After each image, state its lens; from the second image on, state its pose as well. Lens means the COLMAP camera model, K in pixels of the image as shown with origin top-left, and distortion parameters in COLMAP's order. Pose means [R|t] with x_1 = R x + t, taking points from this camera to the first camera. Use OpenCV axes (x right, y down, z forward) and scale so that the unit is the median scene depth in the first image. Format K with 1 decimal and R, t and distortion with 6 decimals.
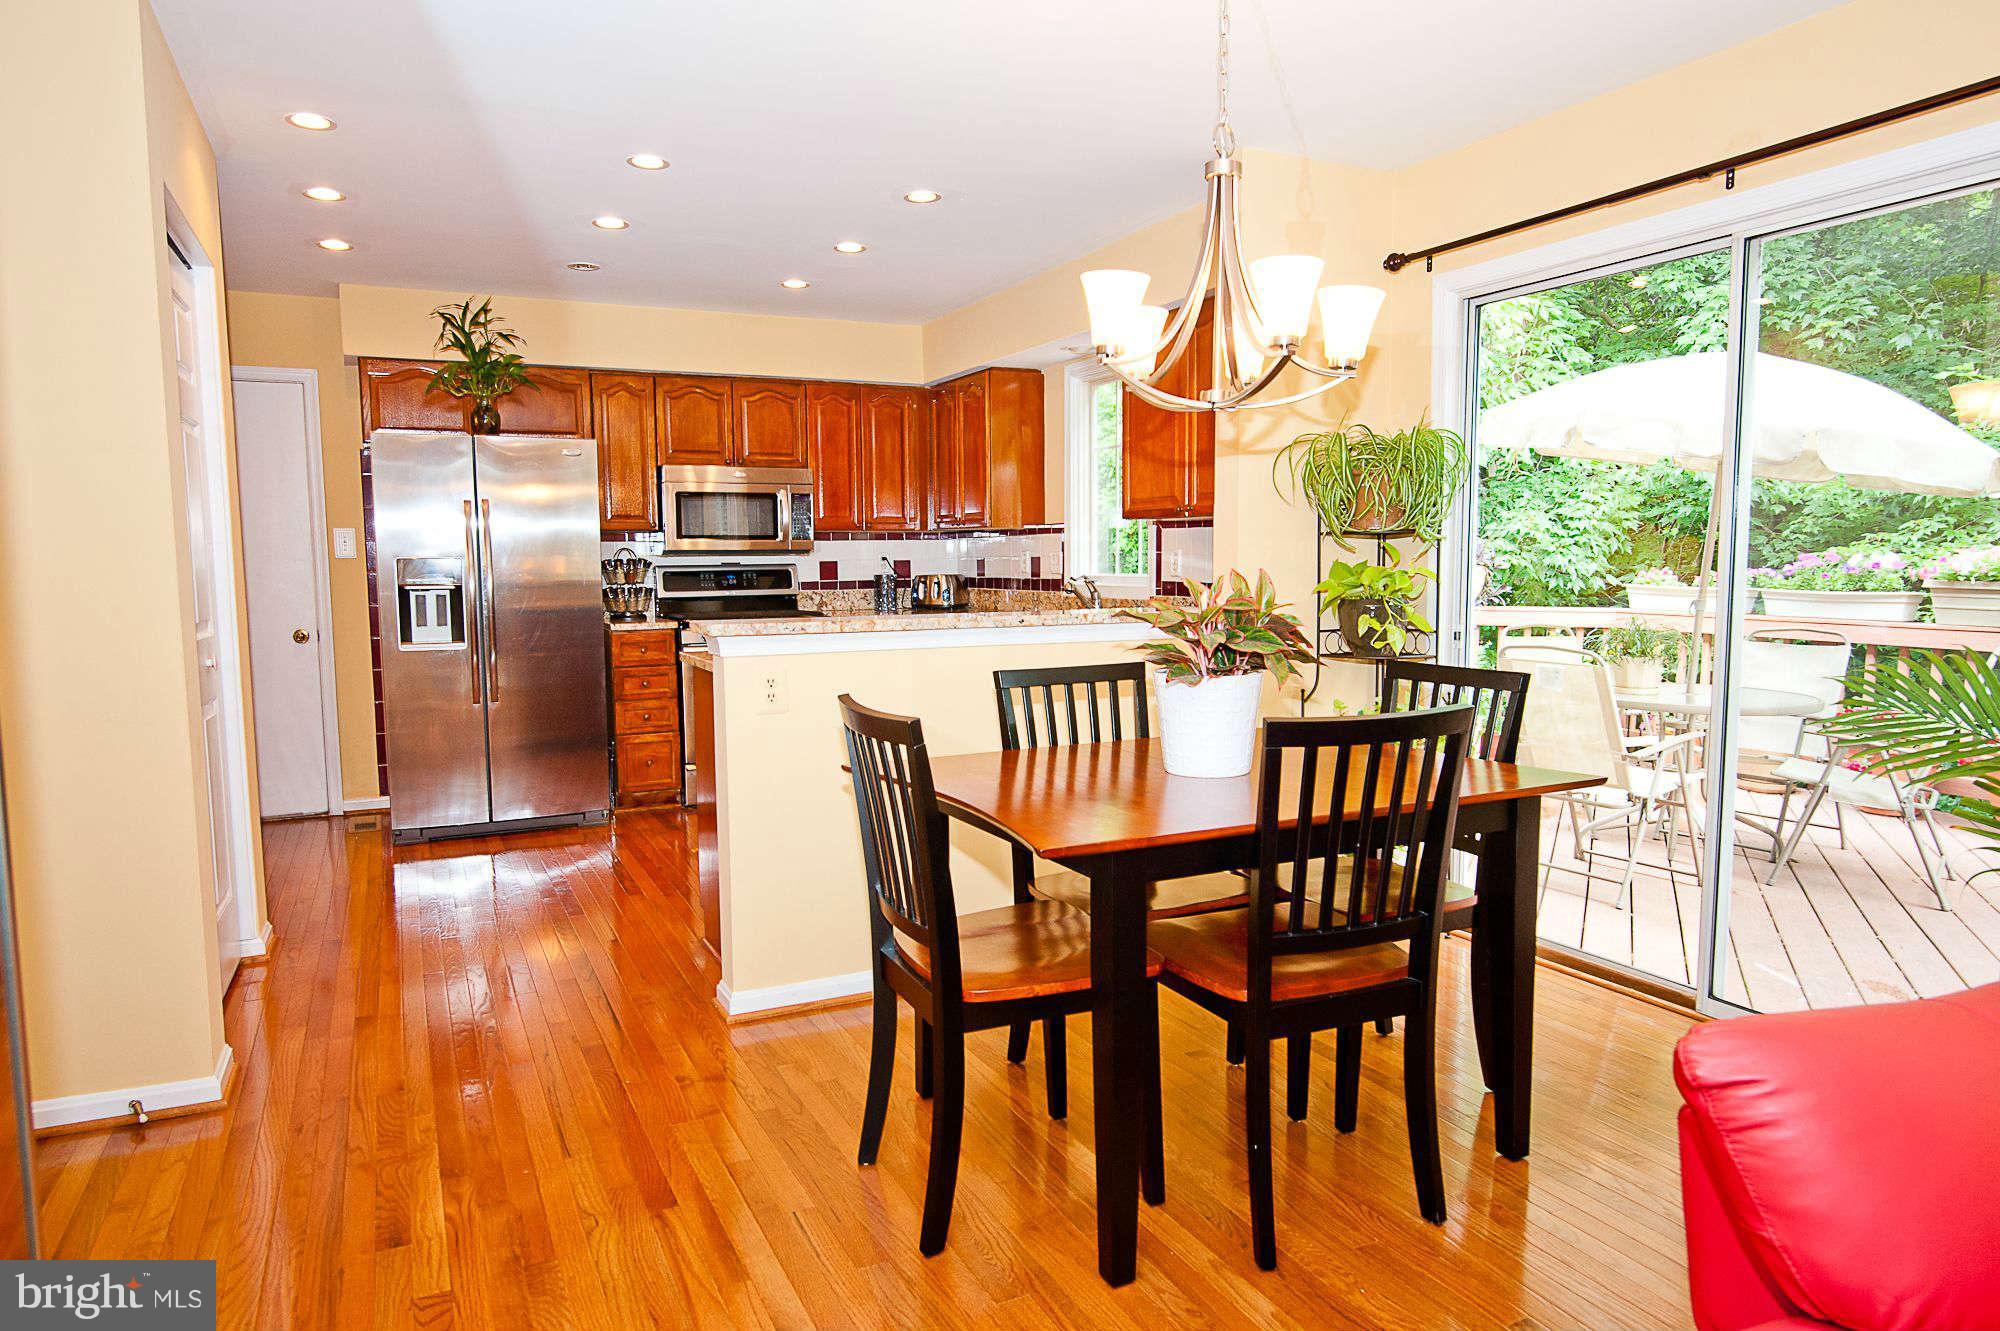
lens RADIAL K [[1255.1, 0, 1000.0], [0, 1255.1, 665.5], [0, 0, 1]] dist [0.001465, 0.000449]
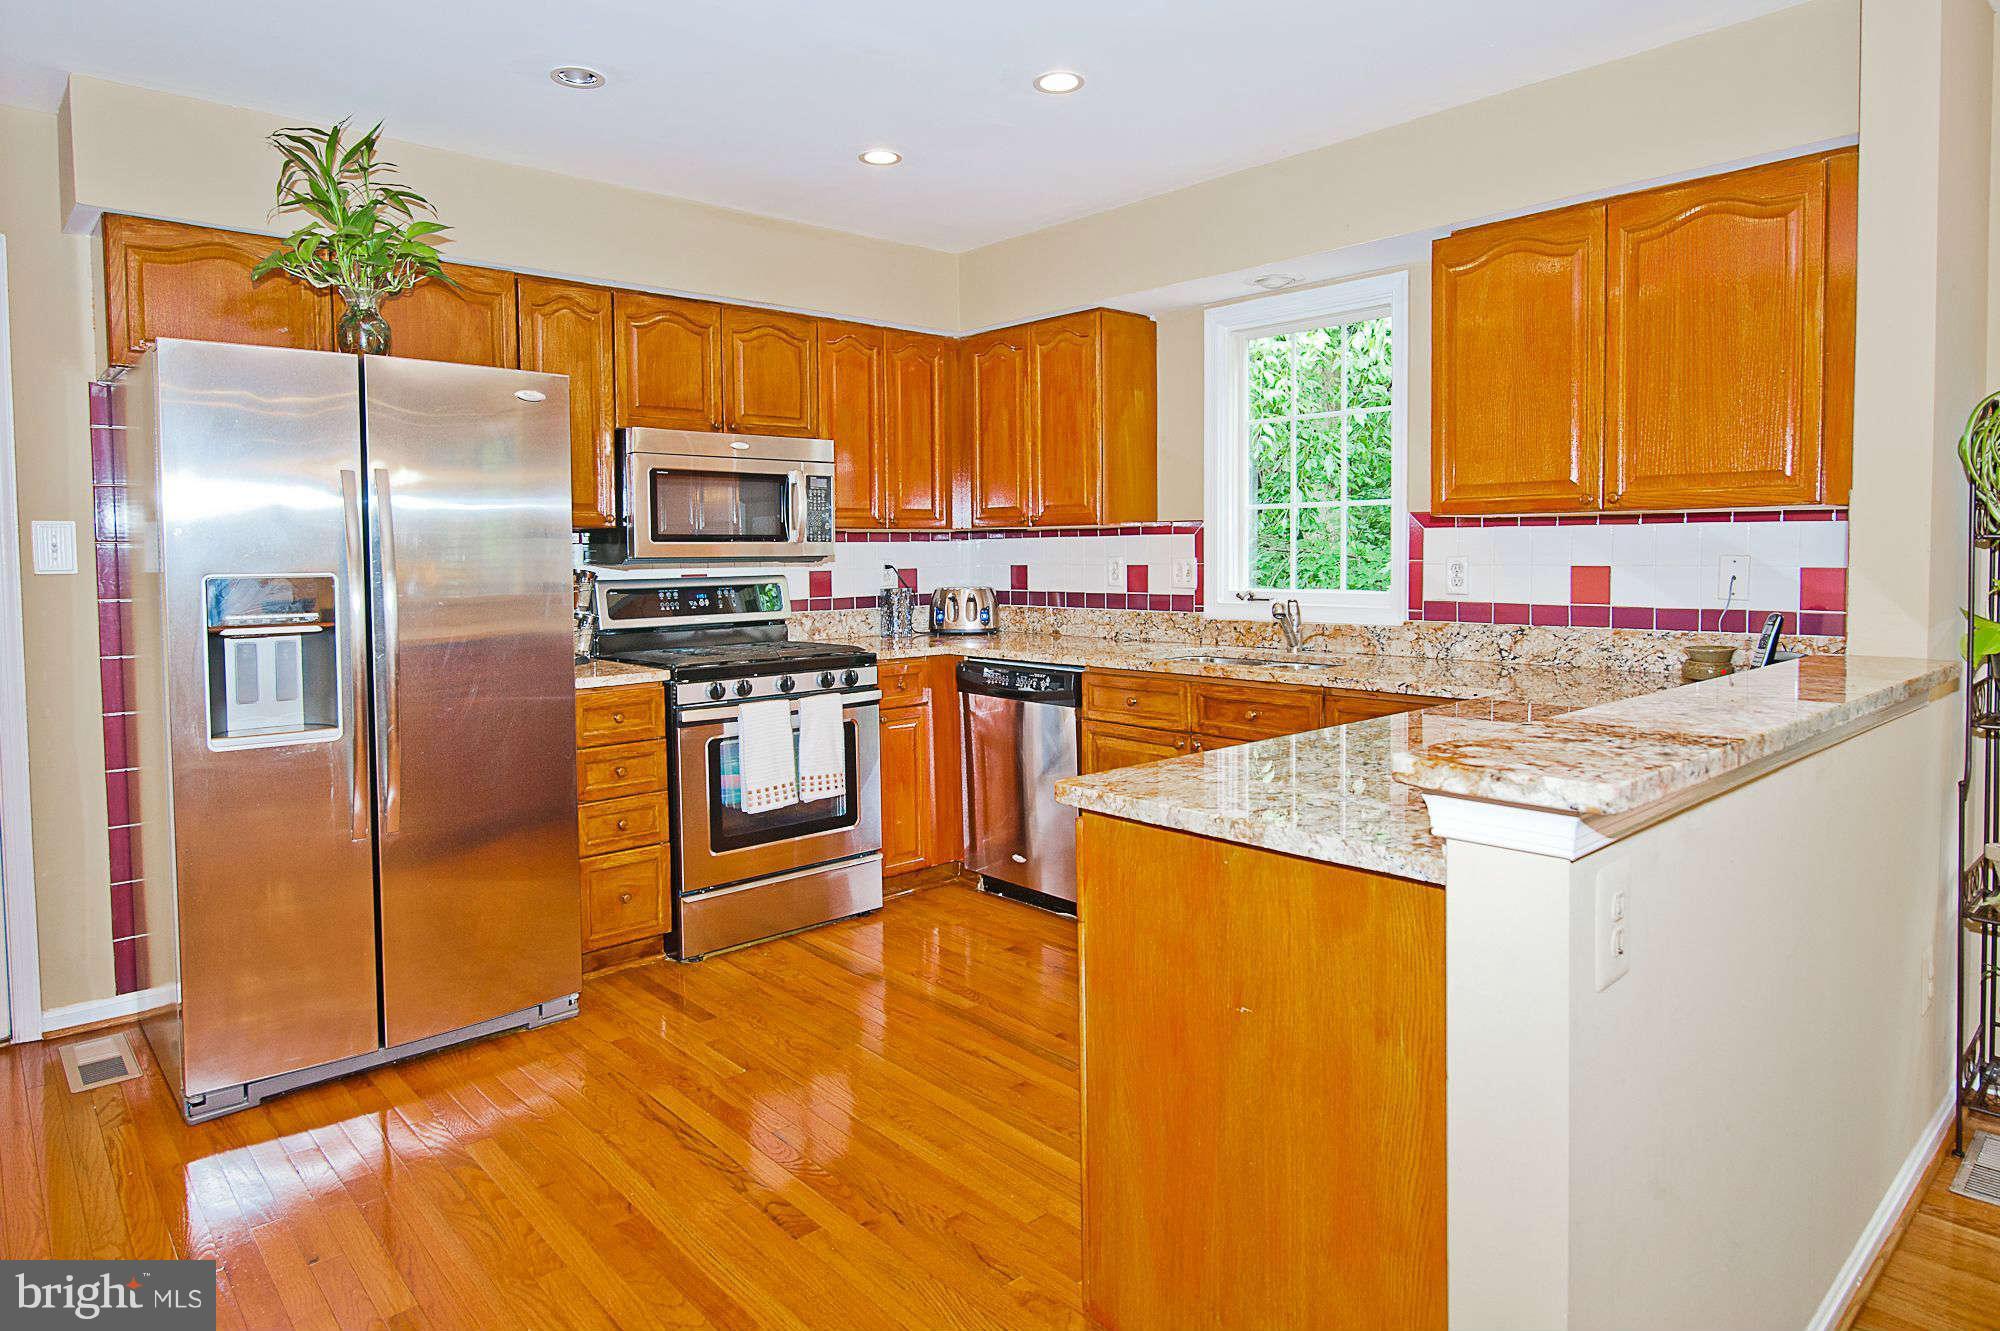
lens RADIAL K [[1168.1, 0, 1004.1], [0, 1168.1, 592.6], [0, 0, 1]] dist [-0.006248, -0.001301]
pose [[0.959691, -0.010978, 0.280842, -0.248127], [0.025960, 0.998428, -0.049682, -0.038524], [-0.279855, 0.054970, 0.958467, 0.366062]]
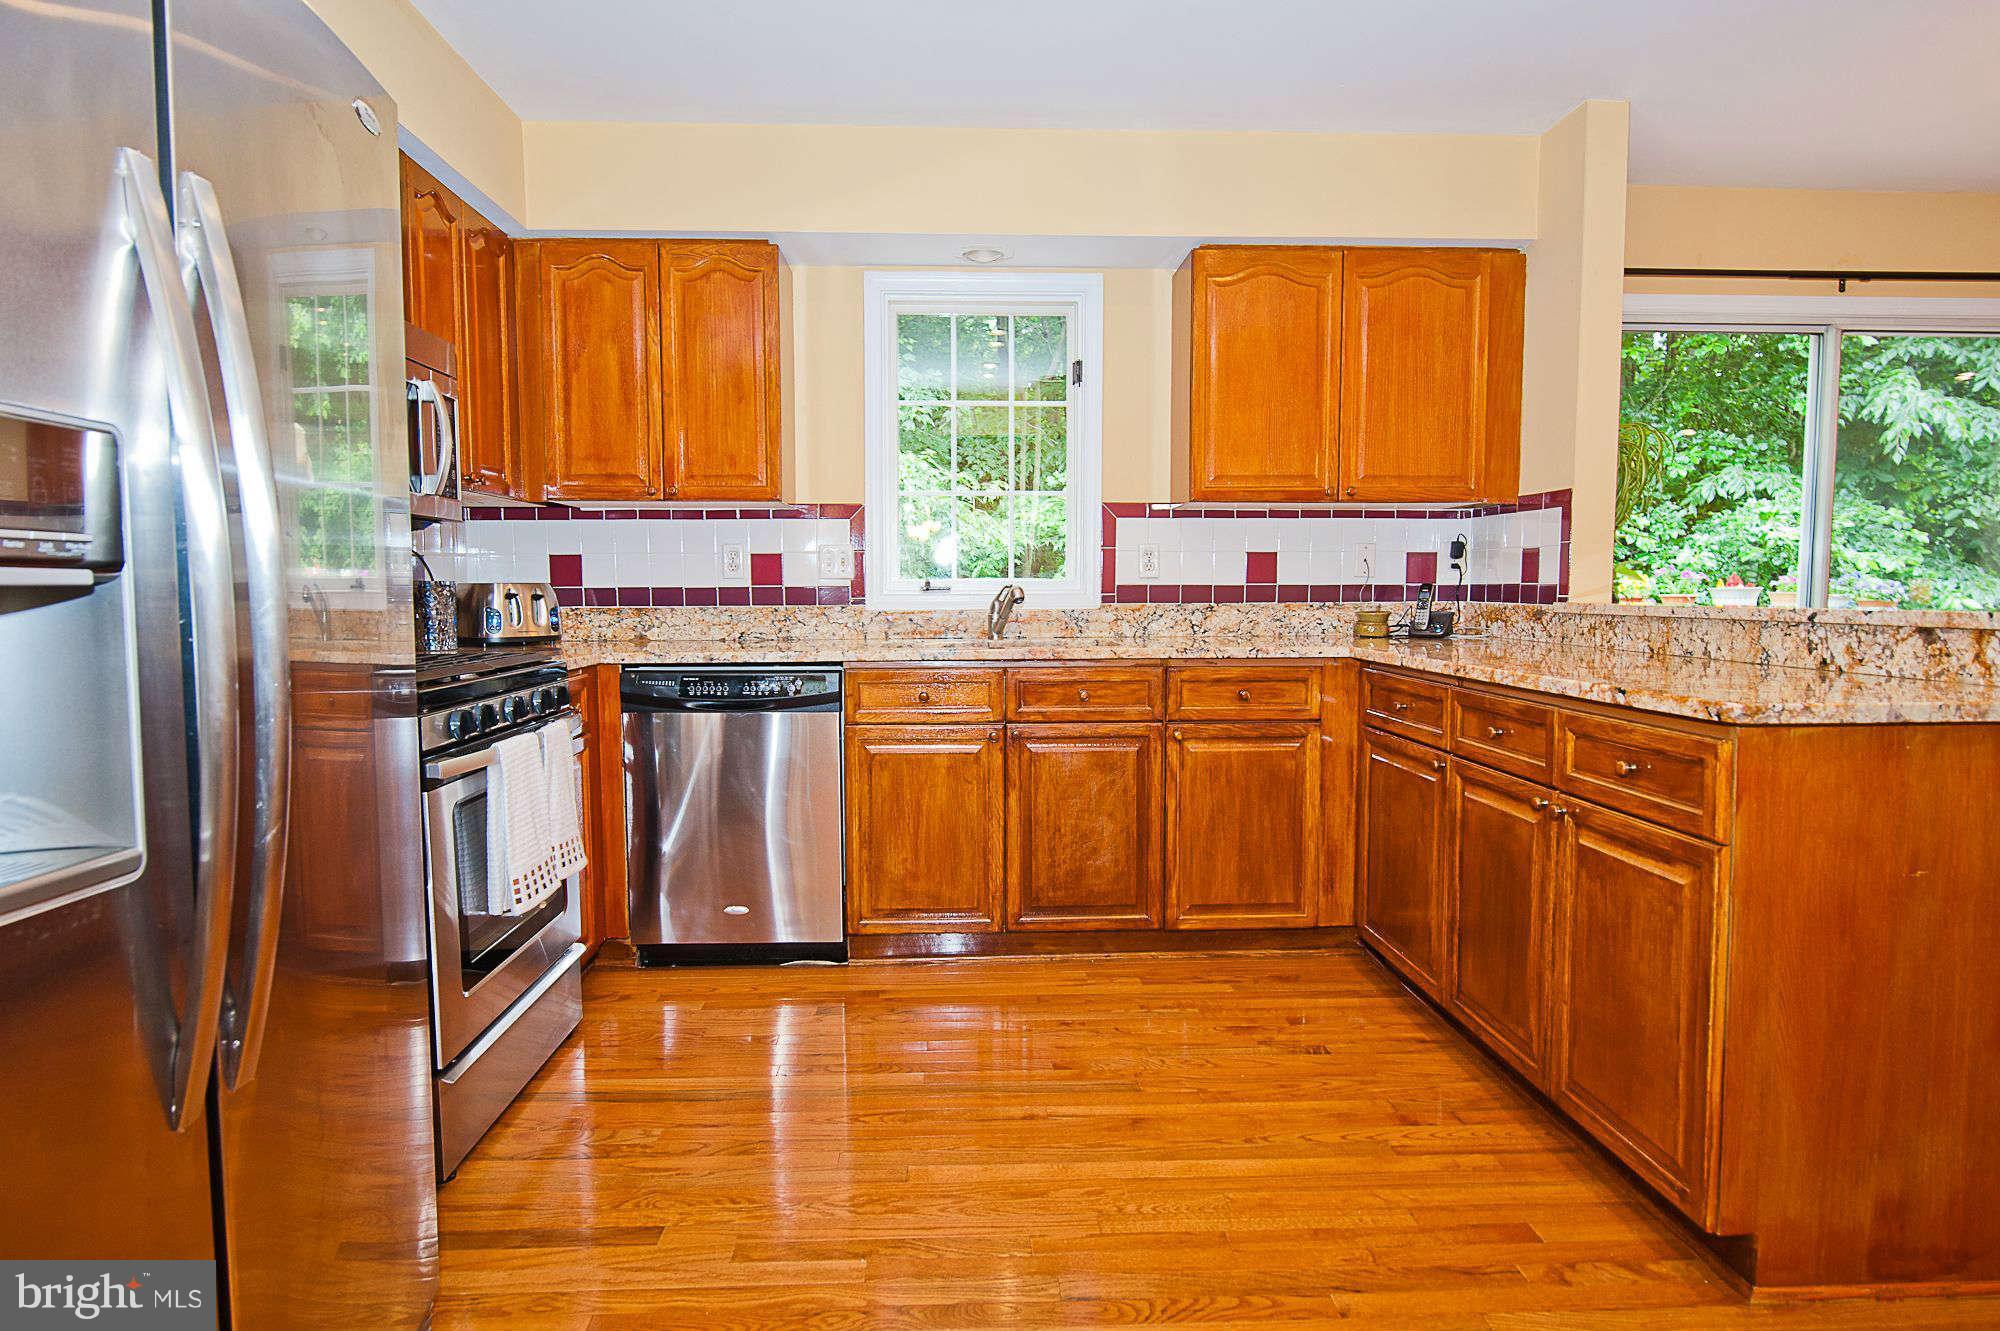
lens RADIAL K [[1093.4, 0, 1000.0], [0, 1093.4, 665.5], [0, 0, 1]] dist [-0.018850, -0.001165]
pose [[0.406363, -0.057825, 0.911880, -0.449059], [0.079685, 0.996436, 0.027677, -0.035877], [-0.910230, 0.061416, 0.409523, 0.678816]]
